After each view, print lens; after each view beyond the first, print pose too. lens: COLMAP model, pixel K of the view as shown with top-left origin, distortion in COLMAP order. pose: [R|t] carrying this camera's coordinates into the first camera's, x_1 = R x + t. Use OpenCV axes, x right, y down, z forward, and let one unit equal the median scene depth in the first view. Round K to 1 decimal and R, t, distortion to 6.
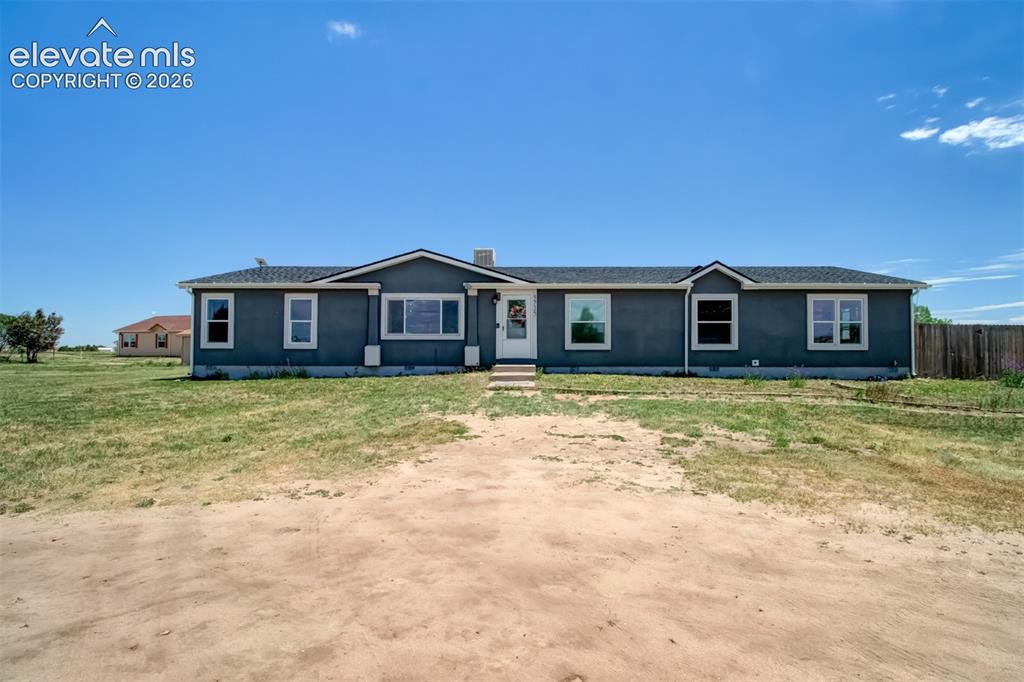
lens RADIAL K [[492.1, 0, 498.1], [0, 492.1, 341.6], [0, 0, 1]] dist [-0.015812, -0.000301]
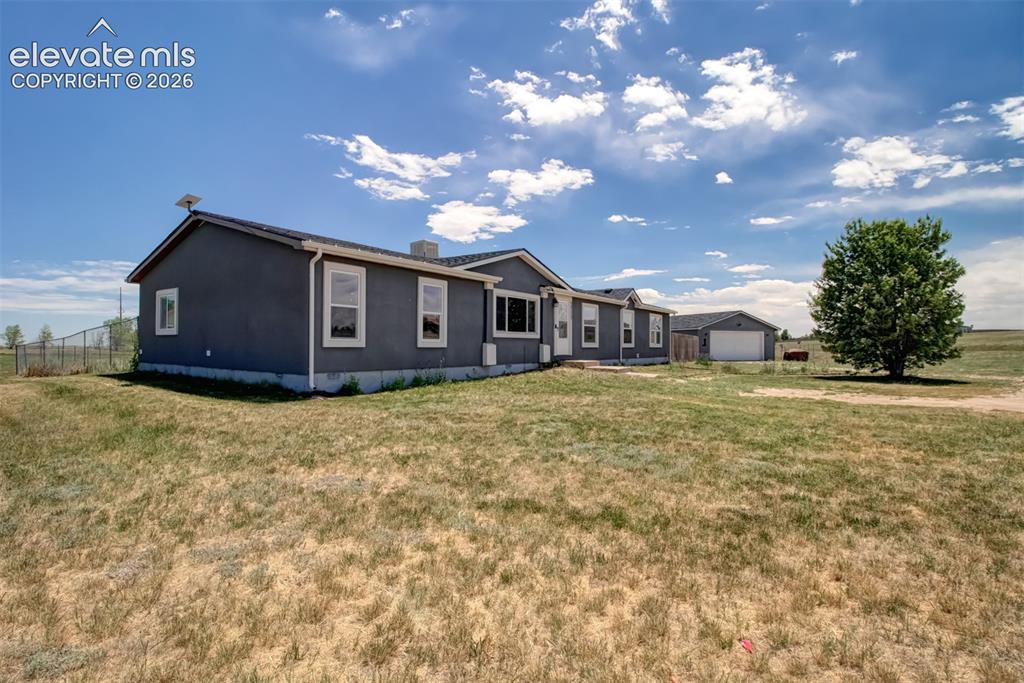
lens RADIAL K [[492.1, 0, 498.1], [0, 492.1, 342.1], [0, 0, 1]] dist [-0.015812, -0.000301]
pose [[0.579879, 0.006539, 0.814677, -0.995022], [-0.005144, 0.999977, -0.004365, 0.009037], [-0.814687, -0.001659, 0.579899, 0.451699]]
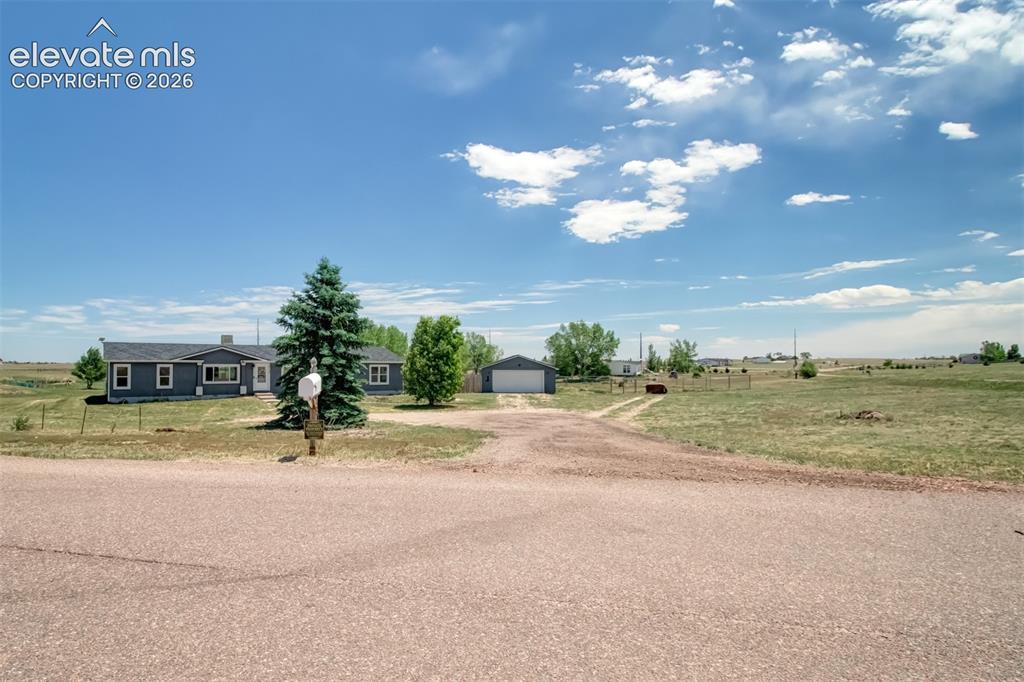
lens RADIAL K [[549.6, 0, 433.2], [0, 549.6, 363.4], [0, 0, 1]] dist [0.003488, -0.032259]
pose [[0.850806, 0.000293, 0.525481, -0.681153], [-0.003233, 0.999984, 0.004677, -0.118163], [-0.525471, -0.005678, 0.850793, -1.805540]]
